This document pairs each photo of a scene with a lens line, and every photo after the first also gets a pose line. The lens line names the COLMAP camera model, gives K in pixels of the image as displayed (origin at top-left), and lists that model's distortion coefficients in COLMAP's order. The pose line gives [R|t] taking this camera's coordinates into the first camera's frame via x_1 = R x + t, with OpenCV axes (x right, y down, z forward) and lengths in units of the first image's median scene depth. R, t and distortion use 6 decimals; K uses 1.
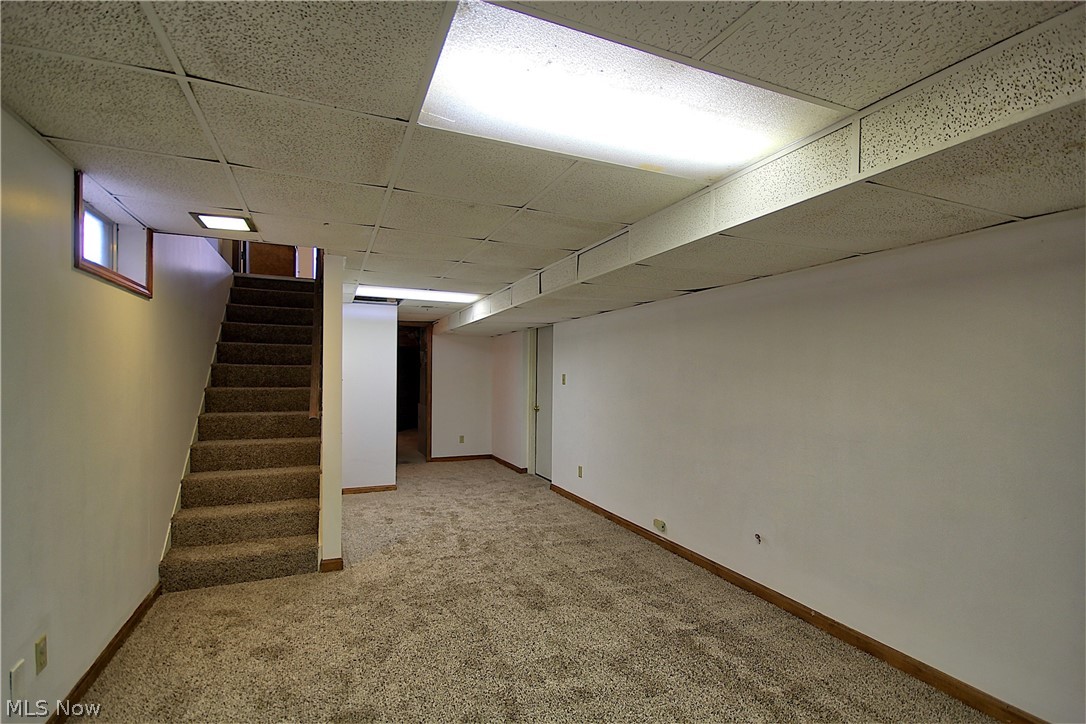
lens RADIAL K [[502.3, 0, 542.8], [0, 502.3, 369.8], [0, 0, 1]] dist [-0.005128, -0.010162]
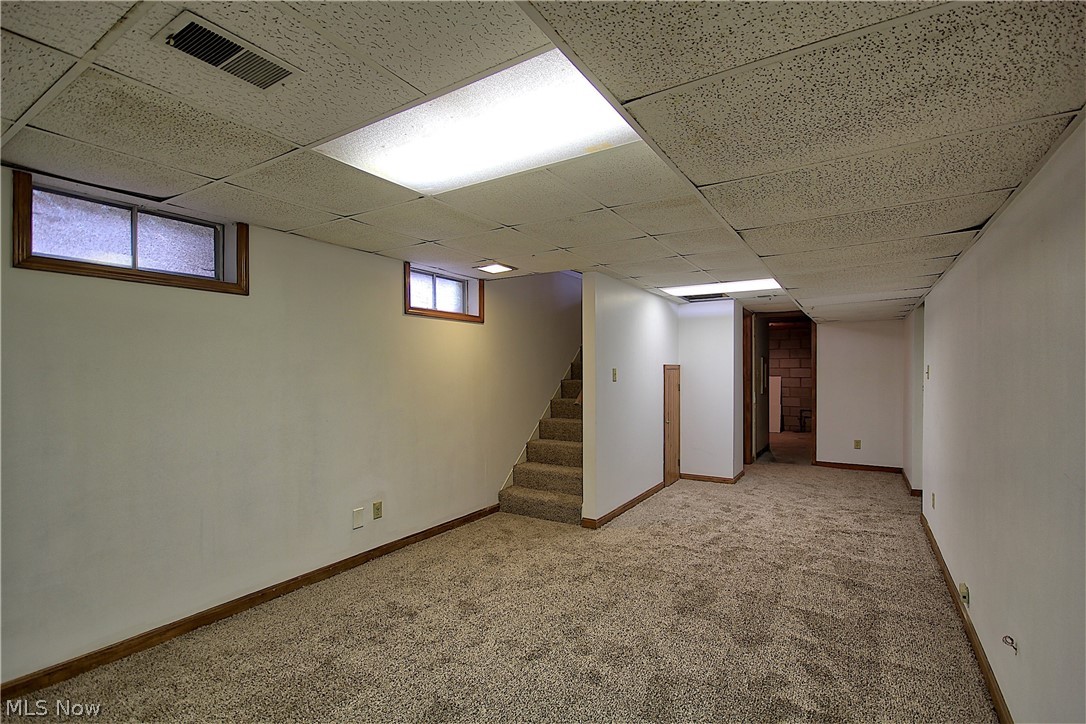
lens RADIAL K [[502.3, 0, 542.3], [0, 502.3, 369.5], [0, 0, 1]] dist [-0.005128, -0.010162]
pose [[0.555013, -0.012312, -0.831750, 0.476468], [0.018625, 0.999824, -0.002372, 0.009309], [0.831633, -0.014175, 0.555145, 0.190600]]
